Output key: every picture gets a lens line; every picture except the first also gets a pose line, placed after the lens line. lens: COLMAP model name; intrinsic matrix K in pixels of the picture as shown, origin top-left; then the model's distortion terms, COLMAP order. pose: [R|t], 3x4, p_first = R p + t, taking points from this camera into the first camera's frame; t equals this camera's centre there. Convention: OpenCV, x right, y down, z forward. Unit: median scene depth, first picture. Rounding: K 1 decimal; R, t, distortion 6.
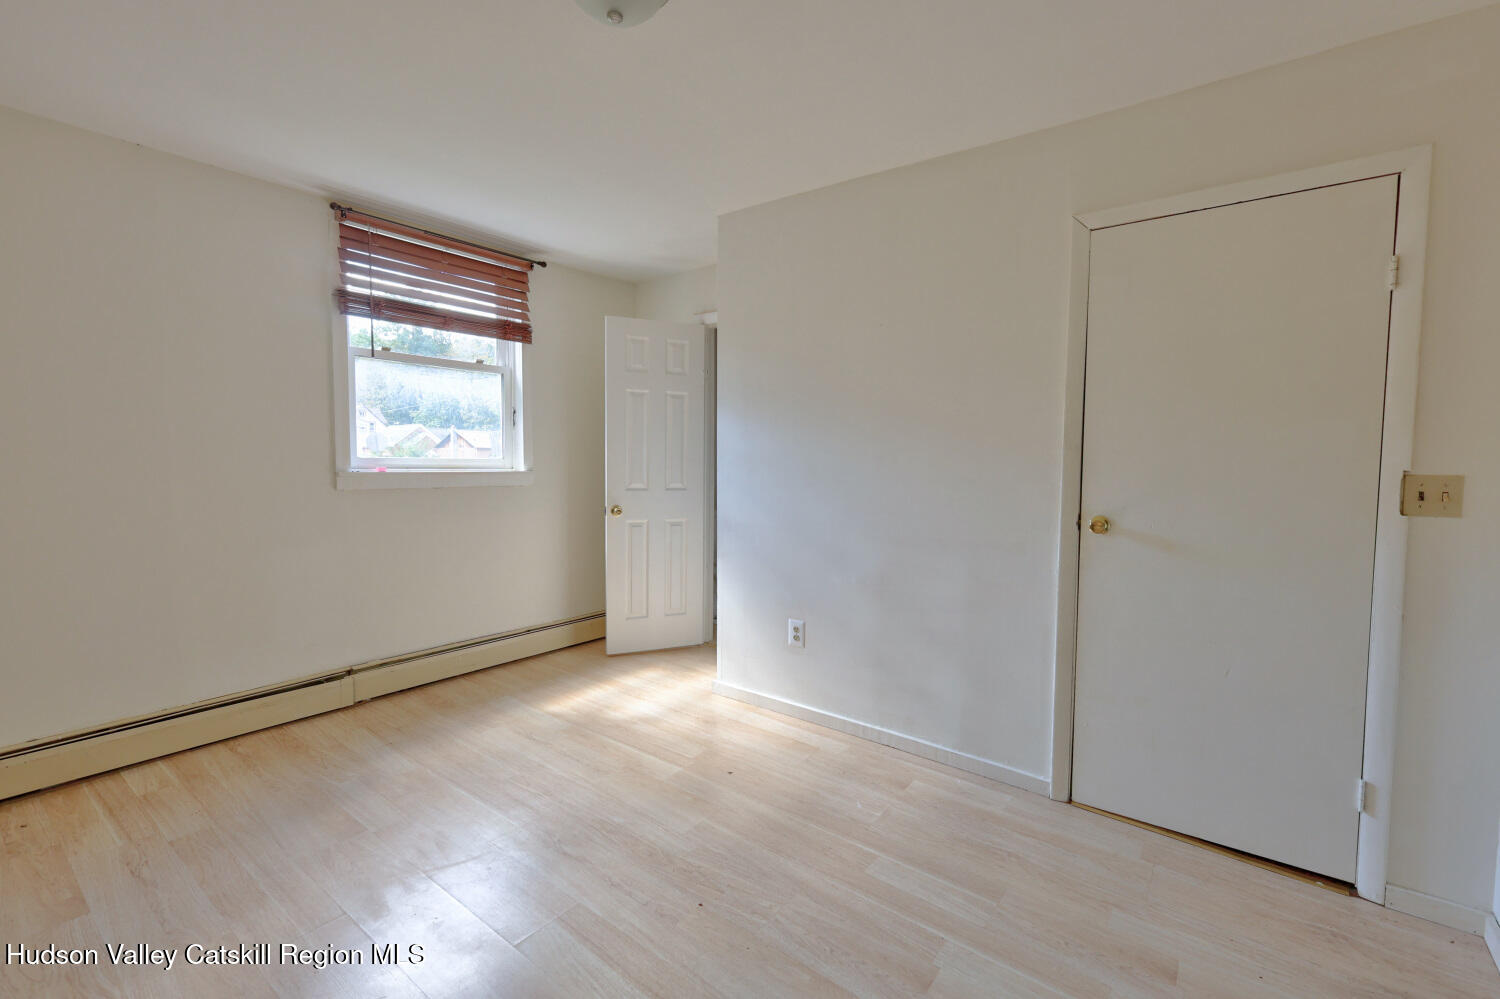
lens RADIAL K [[648.5, 0, 750.7], [0, 648.5, 496.0], [0, 0, 1]] dist [0.011302, -0.000982]
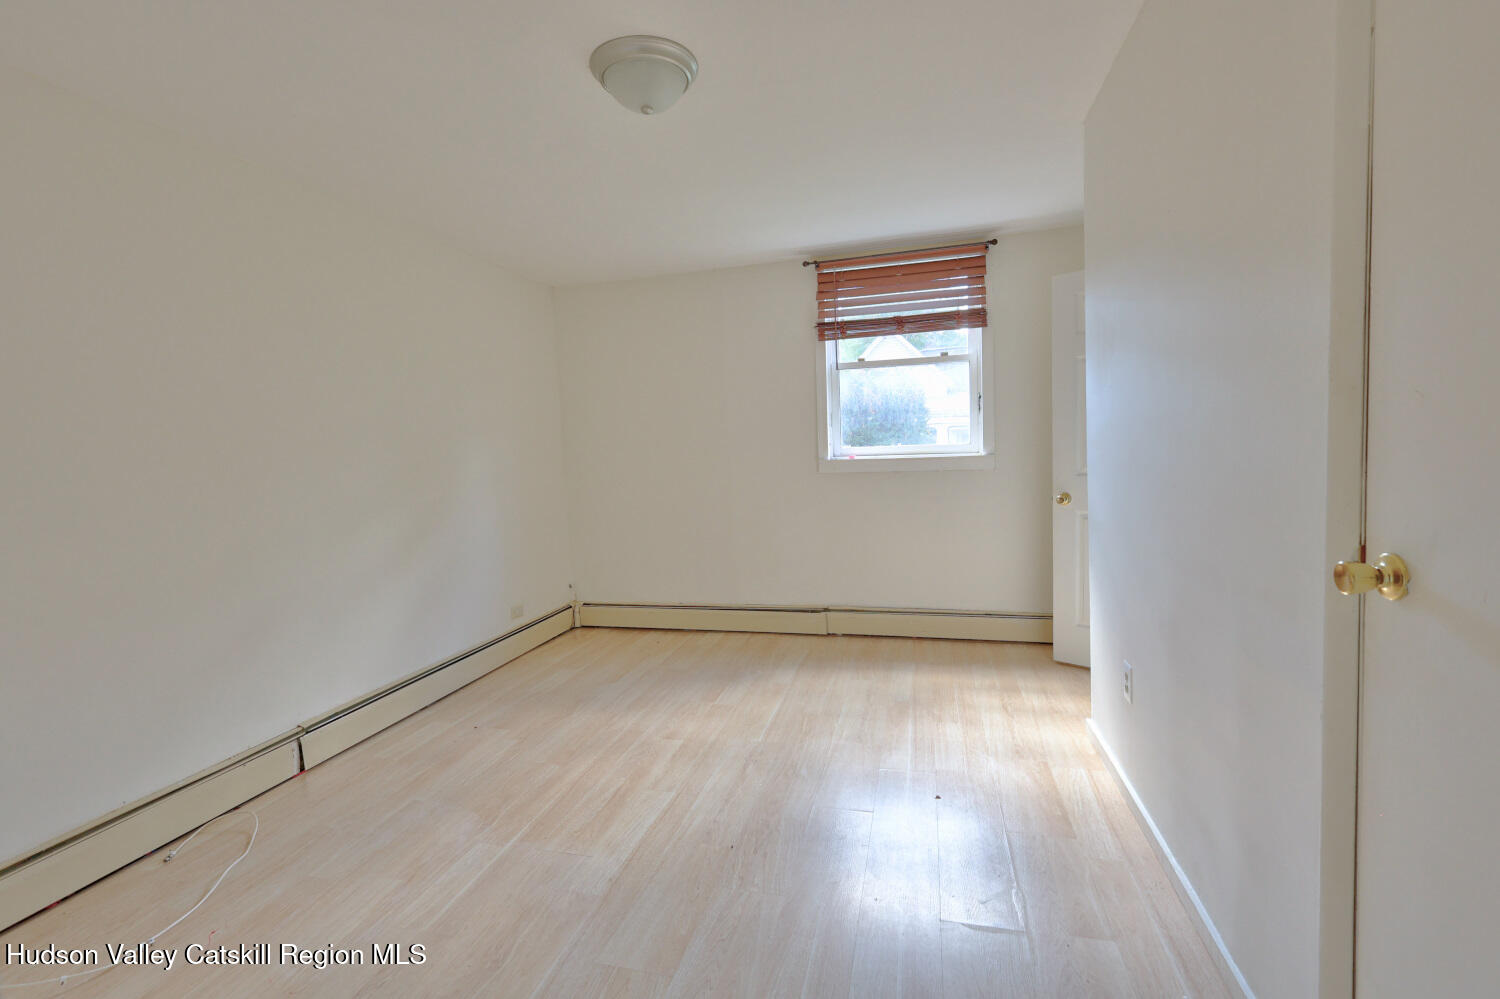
lens RADIAL K [[648.5, 0, 751.5], [0, 648.5, 497.7], [0, 0, 1]] dist [0.011302, -0.000982]
pose [[0.387672, 0.043130, -0.920788, 0.518699], [-0.014264, 0.999066, 0.040791, -0.010344], [0.921687, -0.002680, 0.387925, 0.329241]]
